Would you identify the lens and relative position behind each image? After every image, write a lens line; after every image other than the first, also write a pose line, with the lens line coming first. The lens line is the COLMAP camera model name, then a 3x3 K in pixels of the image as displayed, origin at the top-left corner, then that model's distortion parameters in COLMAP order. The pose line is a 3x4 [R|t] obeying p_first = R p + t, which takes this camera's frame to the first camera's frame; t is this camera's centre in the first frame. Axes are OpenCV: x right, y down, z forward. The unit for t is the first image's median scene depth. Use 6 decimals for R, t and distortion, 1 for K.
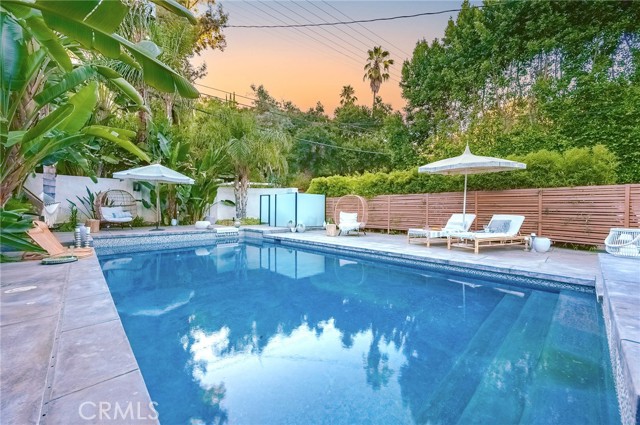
lens RADIAL K [[253.0, 0, 320.0], [0, 253.0, 212.5], [0, 0, 1]] dist [-0.001180, 0.000044]
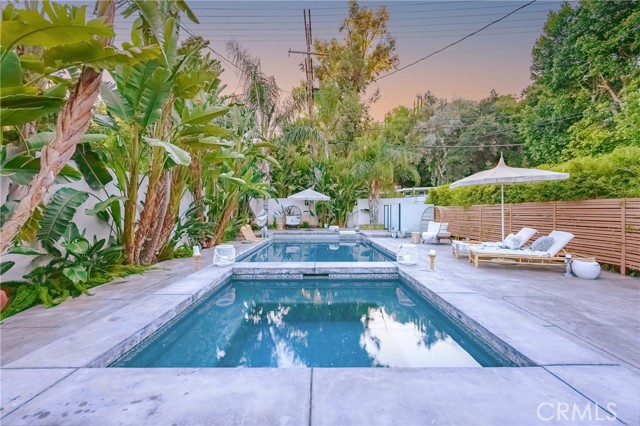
lens RADIAL K [[258.7, 0, 320.0], [0, 258.7, 213.0], [0, 0, 1]] dist [-0.000056, -0.000027]
pose [[0.724521, -0.002593, -0.689248, 0.481265], [-0.002459, 0.999977, -0.006347, -0.028701], [0.689248, 0.006294, 0.724498, -0.118712]]
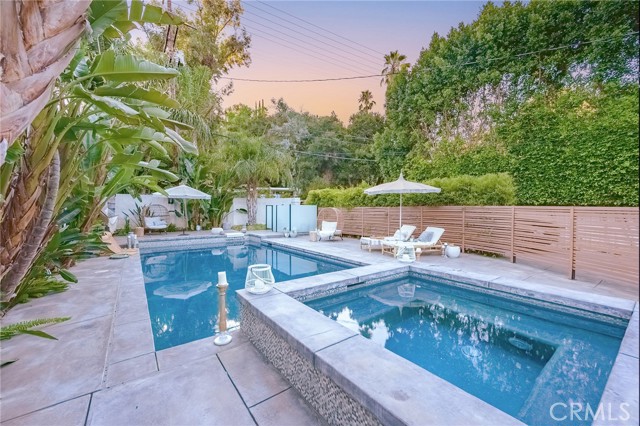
lens RADIAL K [[256.7, 0, 319.1], [0, 256.7, 215.3], [0, 0, 1]] dist [-0.000007, -0.000014]
pose [[0.990984, -0.001689, -0.133968, 0.218962], [0.003392, 0.999916, 0.012481, -0.043613], [0.133935, -0.012823, 0.990907, -0.216106]]
